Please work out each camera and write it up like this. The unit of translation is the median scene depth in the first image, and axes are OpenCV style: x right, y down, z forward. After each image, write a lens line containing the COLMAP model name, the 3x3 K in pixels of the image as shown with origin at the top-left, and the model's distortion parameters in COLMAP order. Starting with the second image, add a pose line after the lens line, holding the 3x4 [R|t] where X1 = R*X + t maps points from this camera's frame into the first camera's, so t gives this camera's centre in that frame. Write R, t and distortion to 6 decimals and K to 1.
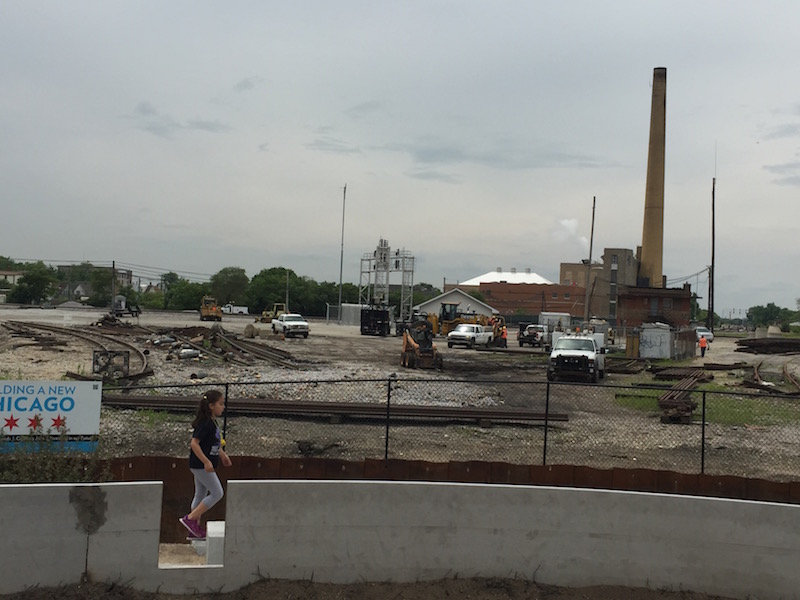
lens RADIAL K [[990.0, 0, 399.6], [0, 990.0, 297.9], [0, 0, 1]] dist [-0.010008, 0.000000]
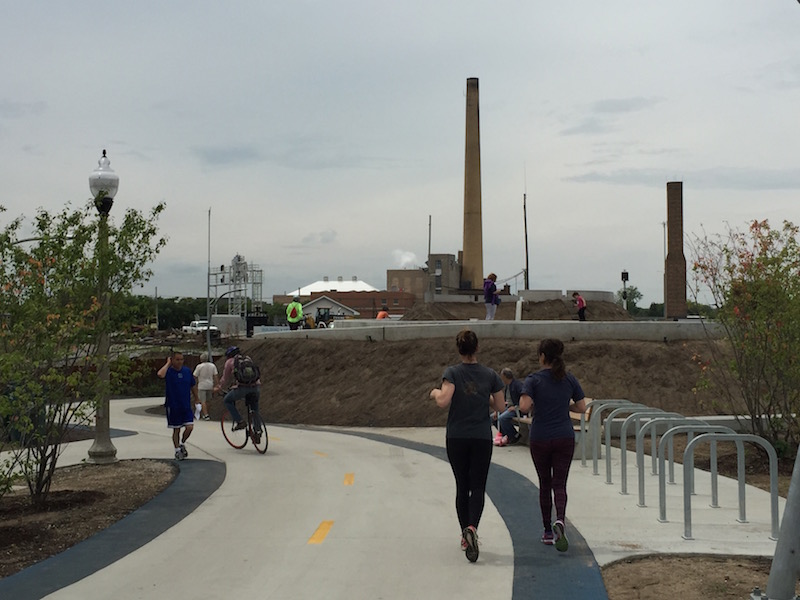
lens RADIAL K [[1132.3, 0, 400.1], [0, 1132.3, 300.7], [0, 0, 1]] dist [-0.005561, 0.000000]
pose [[0.981278, -0.041621, 0.188044, -0.046589], [0.043350, 0.999047, -0.005092, 0.003217], [-0.187653, 0.013149, 0.982147, -0.157229]]
